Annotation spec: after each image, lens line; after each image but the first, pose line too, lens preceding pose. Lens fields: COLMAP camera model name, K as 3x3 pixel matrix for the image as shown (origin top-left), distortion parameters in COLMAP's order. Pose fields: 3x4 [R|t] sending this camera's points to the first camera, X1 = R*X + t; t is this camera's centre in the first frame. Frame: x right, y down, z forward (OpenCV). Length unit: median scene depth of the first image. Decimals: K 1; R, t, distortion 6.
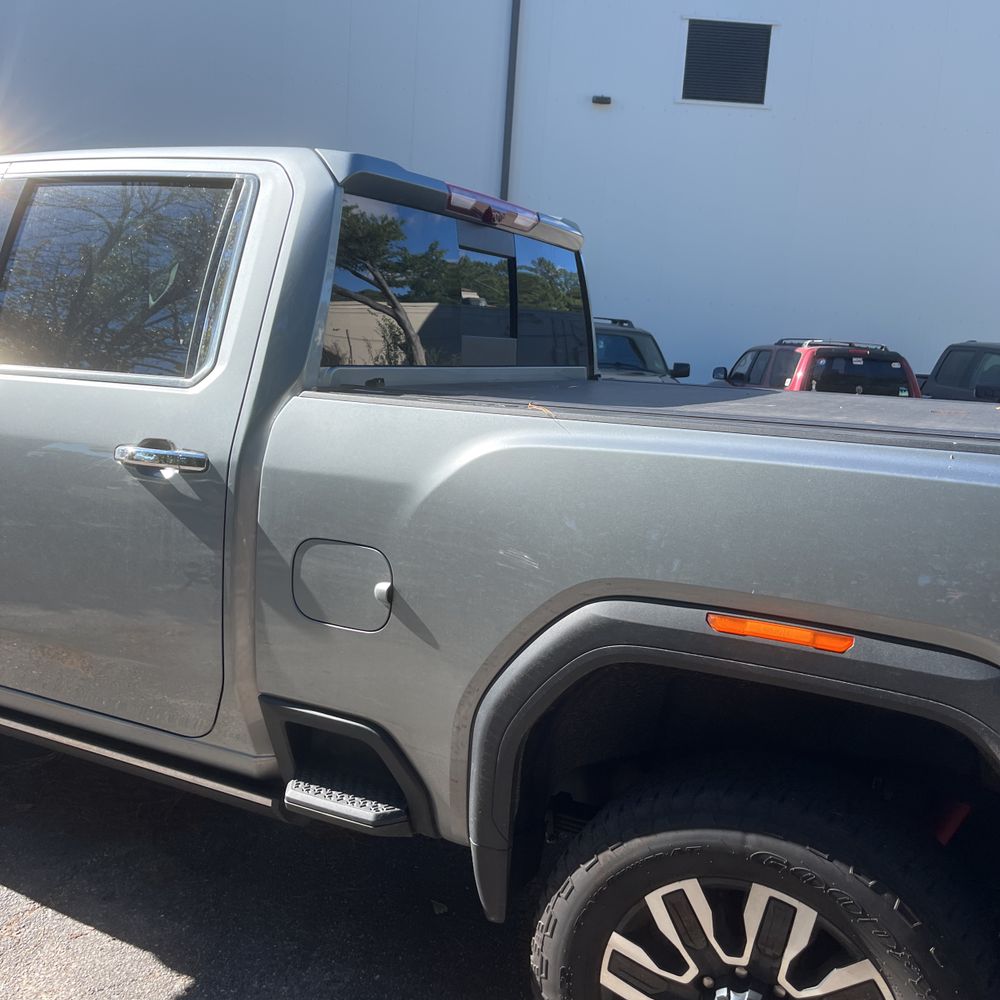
lens RADIAL K [[1012.1, 0, 500.0], [0, 1012.1, 500.0], [0, 0, 1]] dist [0.052327, -0.094714]
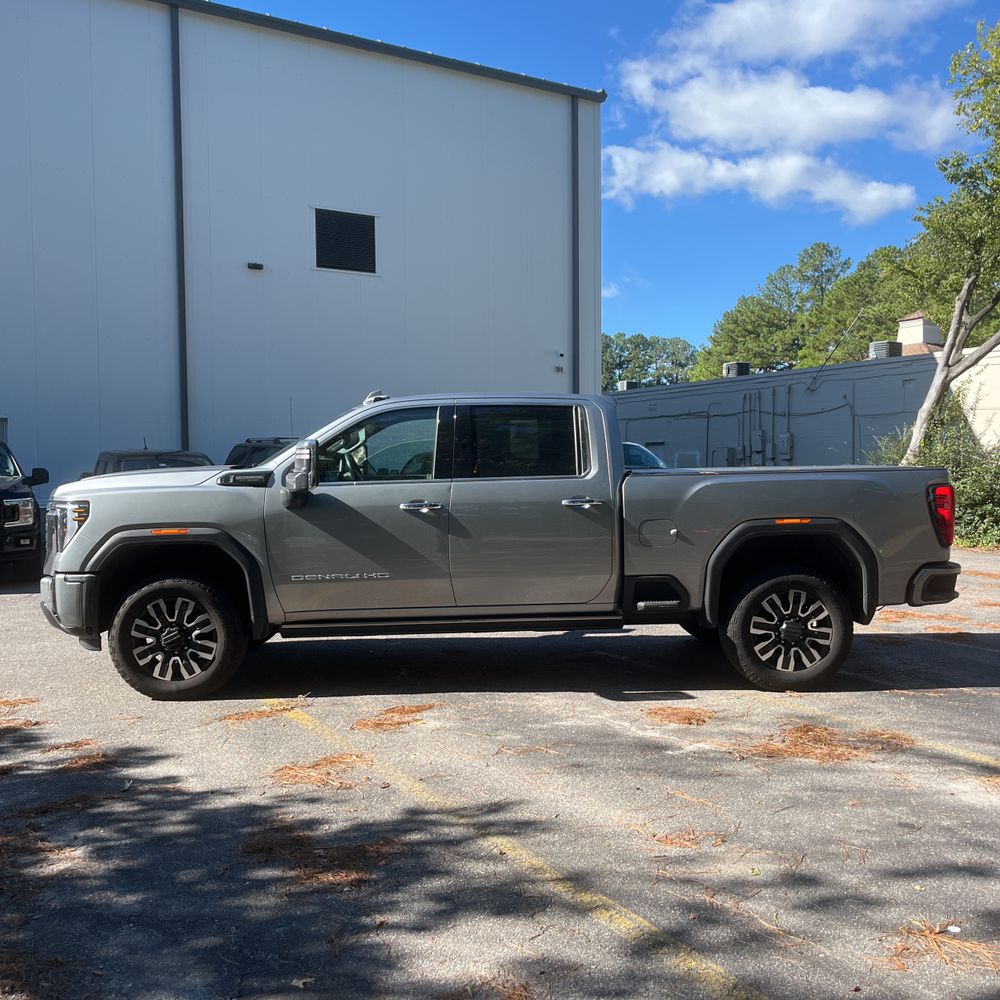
lens RADIAL K [[1012.1, 0, 500.0], [0, 1012.1, 500.0], [0, 0, 1]] dist [0.052327, -0.094714]
pose [[0.871052, -0.085048, 0.483771, -2.098828], [0.134090, 0.988659, -0.067628, 0.127583], [-0.472533, 0.123777, 0.872578, -1.553121]]
